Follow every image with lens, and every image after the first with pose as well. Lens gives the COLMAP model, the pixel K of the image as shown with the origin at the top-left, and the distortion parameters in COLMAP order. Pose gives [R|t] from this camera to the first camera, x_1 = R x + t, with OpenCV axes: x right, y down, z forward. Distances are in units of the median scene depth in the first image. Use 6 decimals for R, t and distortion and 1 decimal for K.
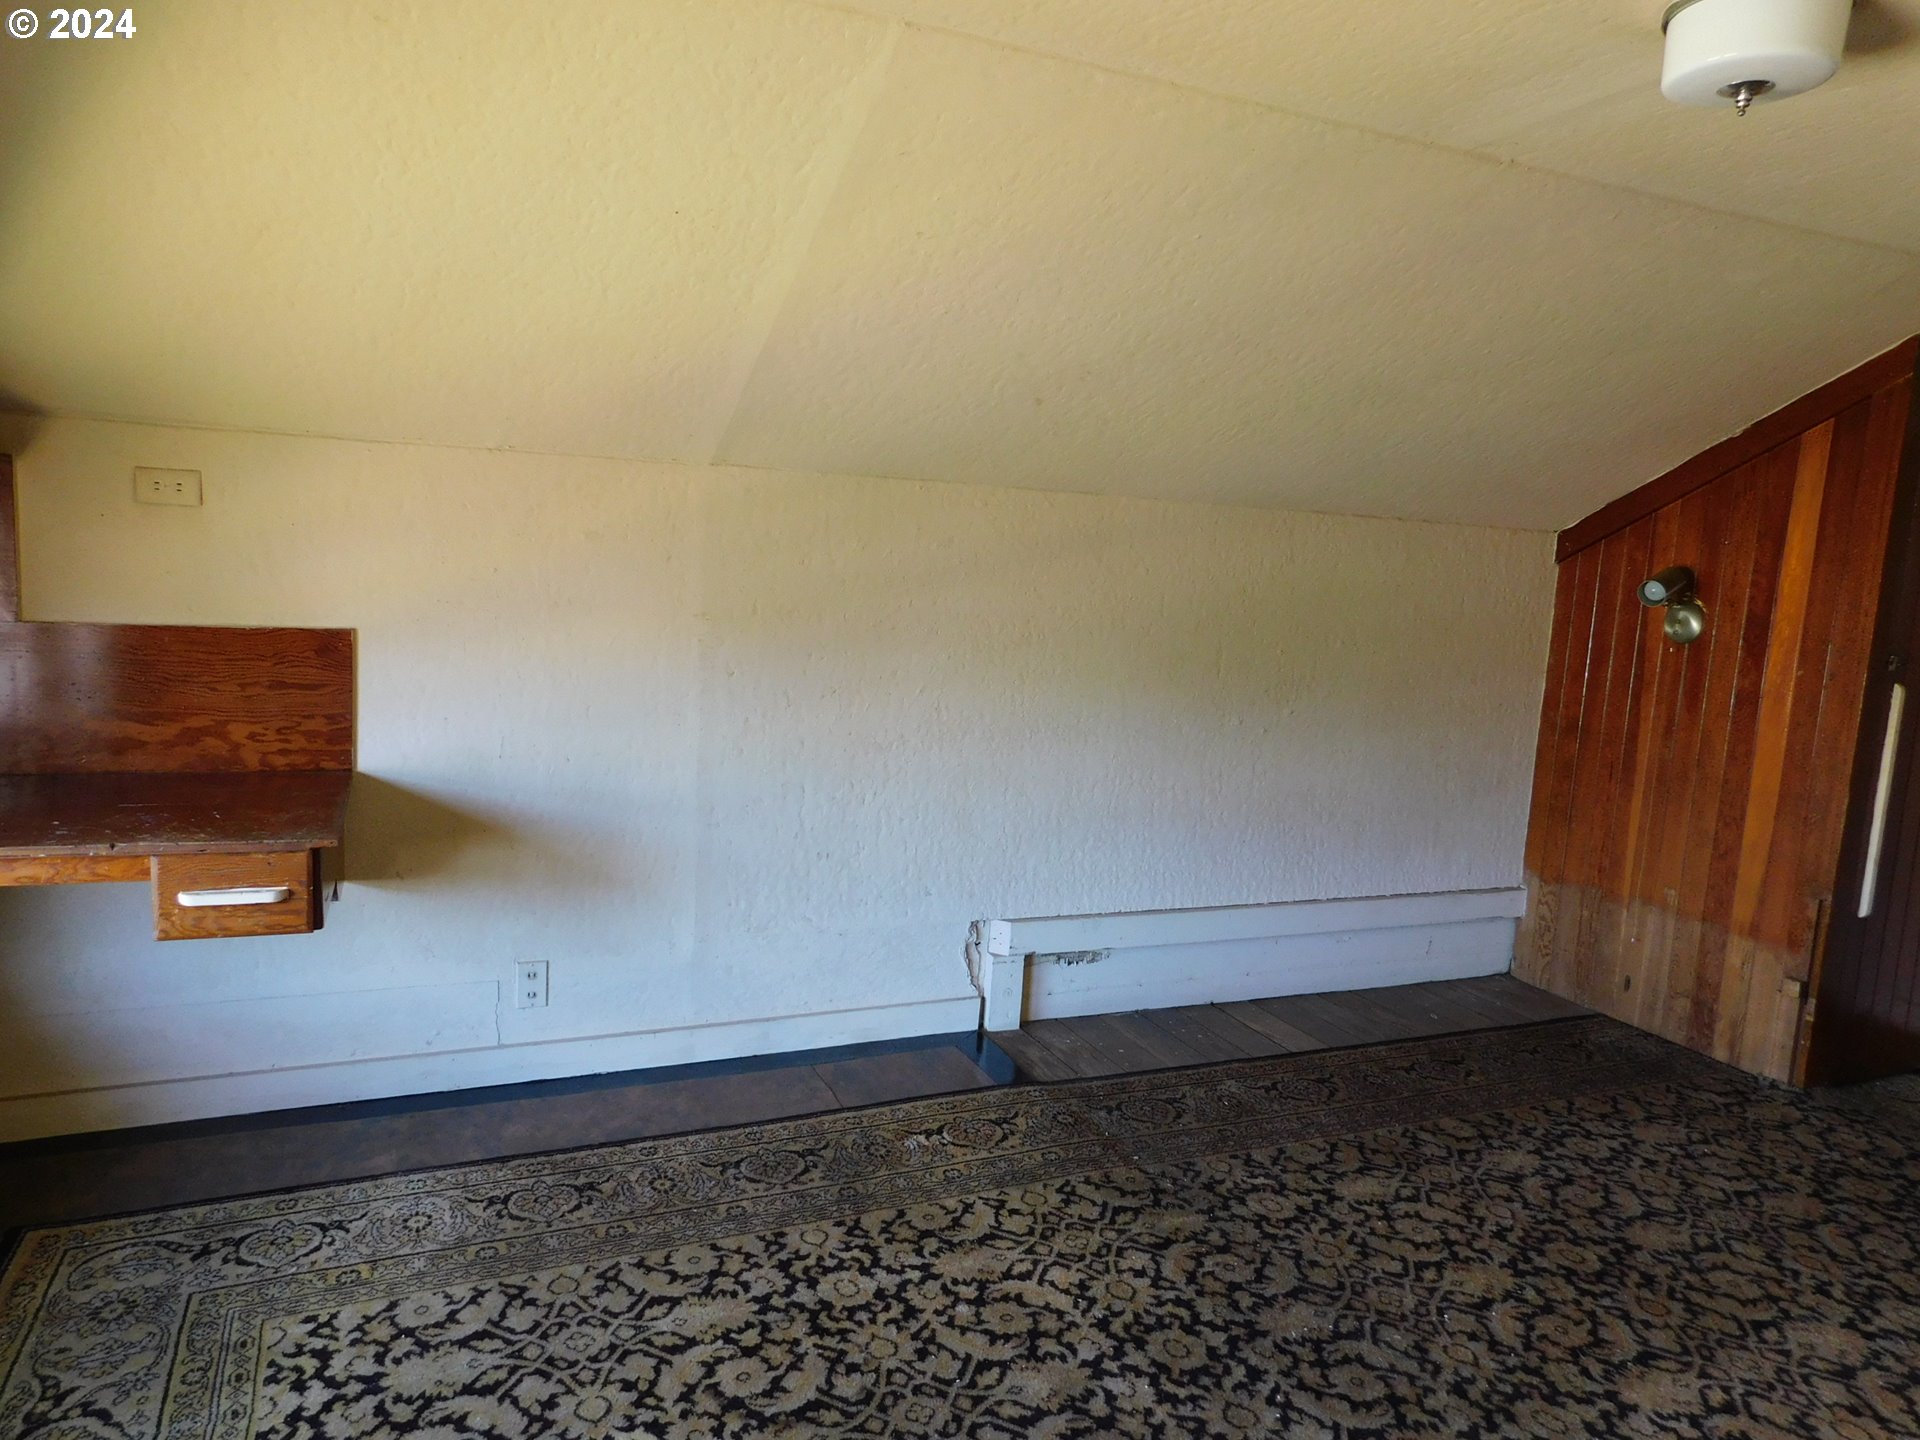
lens RADIAL K [[1309.7, 0, 968.1], [0, 1309.7, 715.1], [0, 0, 1]] dist [-0.048074, 0.060400]
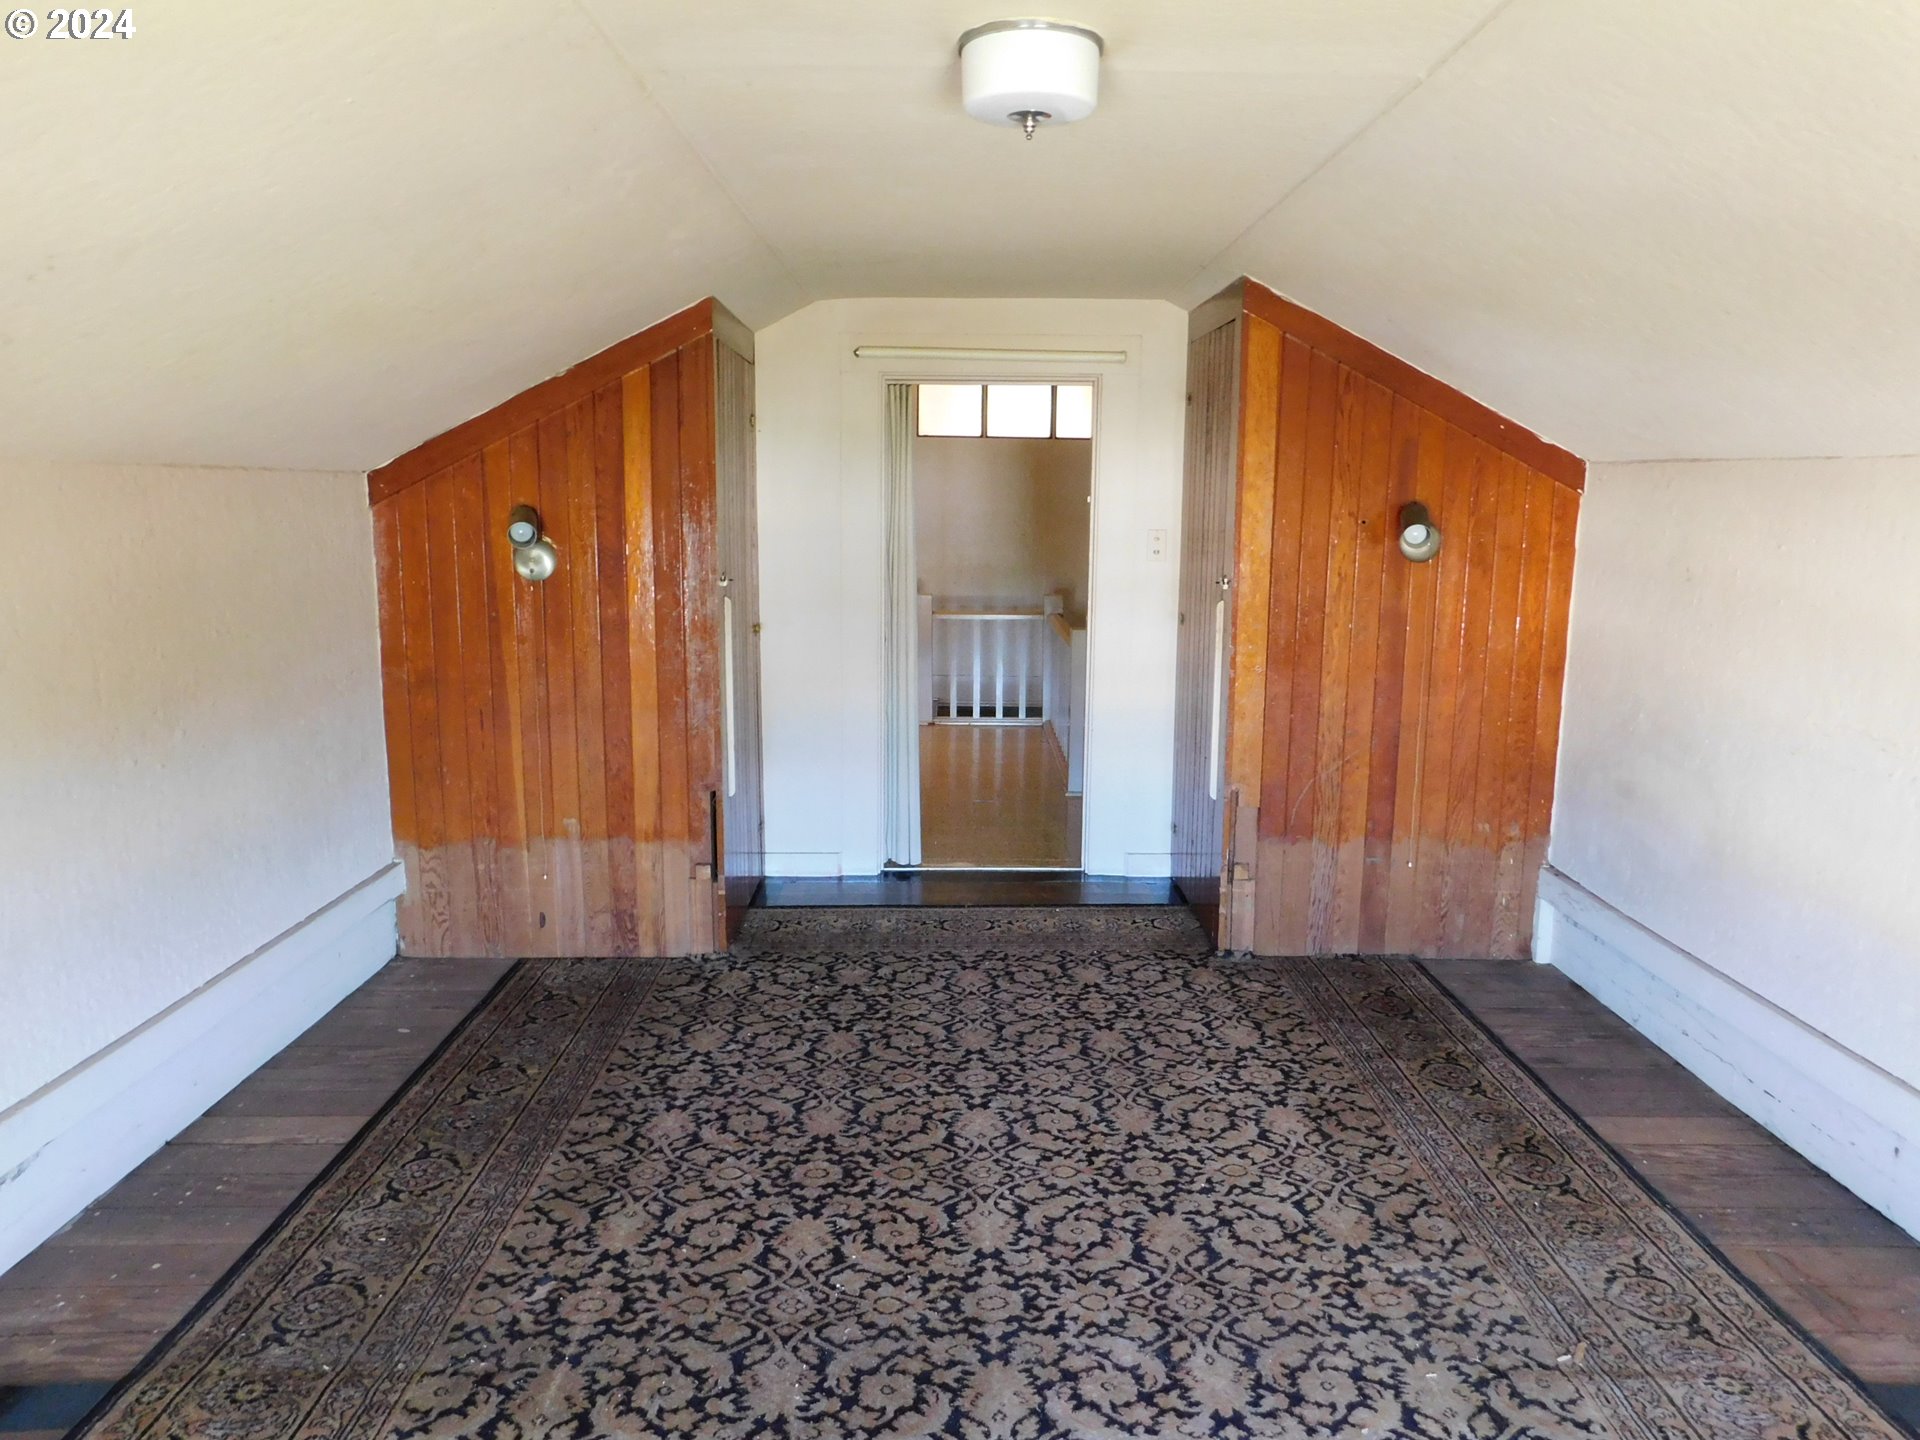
lens RADIAL K [[1309.7, 0, 968.1], [0, 1309.7, 715.1], [0, 0, 1]] dist [-0.048074, 0.060400]
pose [[0.382632, -0.208669, 0.900028, -0.291479], [0.131255, 0.976557, 0.170611, -0.093488], [-0.914530, 0.052852, 0.401051, 0.332953]]
